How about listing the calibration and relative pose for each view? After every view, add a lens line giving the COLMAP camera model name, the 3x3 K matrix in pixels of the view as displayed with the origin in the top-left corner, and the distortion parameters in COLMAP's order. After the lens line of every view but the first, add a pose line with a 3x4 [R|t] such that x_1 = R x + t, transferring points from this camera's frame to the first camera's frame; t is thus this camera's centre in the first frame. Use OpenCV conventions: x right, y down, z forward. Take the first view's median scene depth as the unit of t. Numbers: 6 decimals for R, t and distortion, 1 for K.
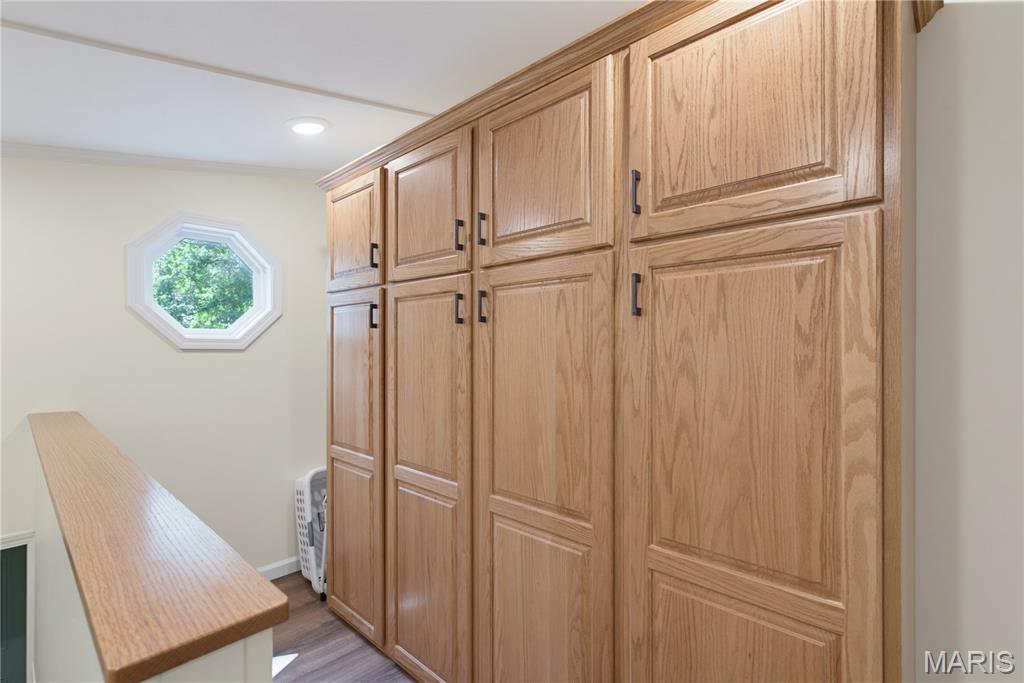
lens RADIAL K [[466.5, 0, 511.6], [0, 466.5, 346.9], [0, 0, 1]] dist [-0.002662, 0.000971]
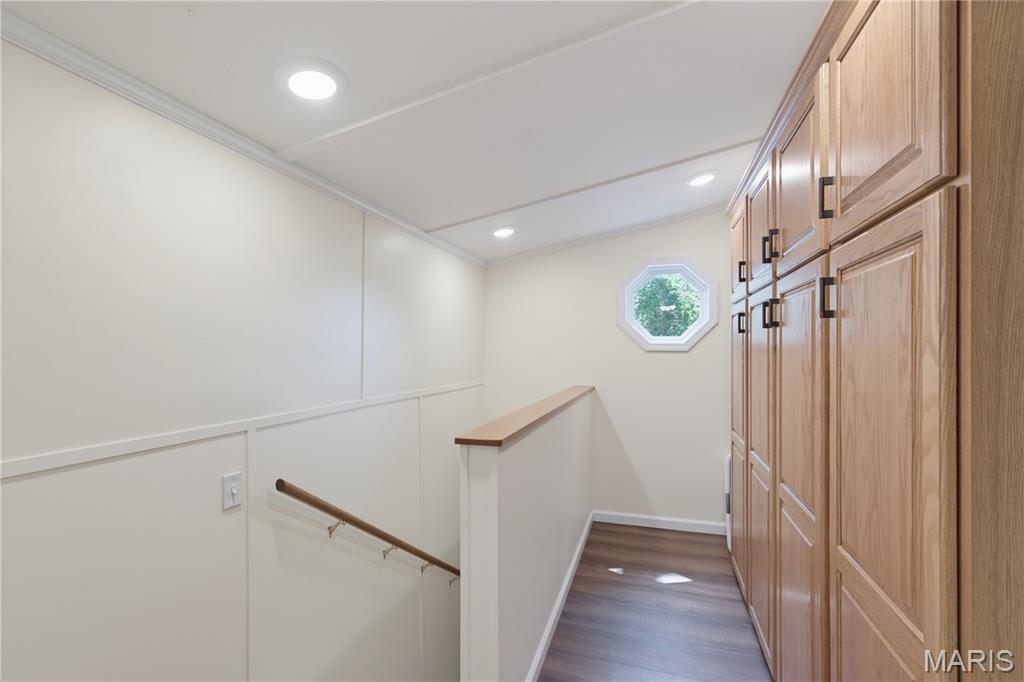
lens RADIAL K [[466.5, 0, 510.3], [0, 466.5, 347.4], [0, 0, 1]] dist [-0.002662, 0.000971]
pose [[0.435176, -0.009231, -0.900298, 0.500758], [0.007685, 0.999949, -0.006538, -0.000246], [0.900312, -0.004074, 0.435225, -0.042640]]
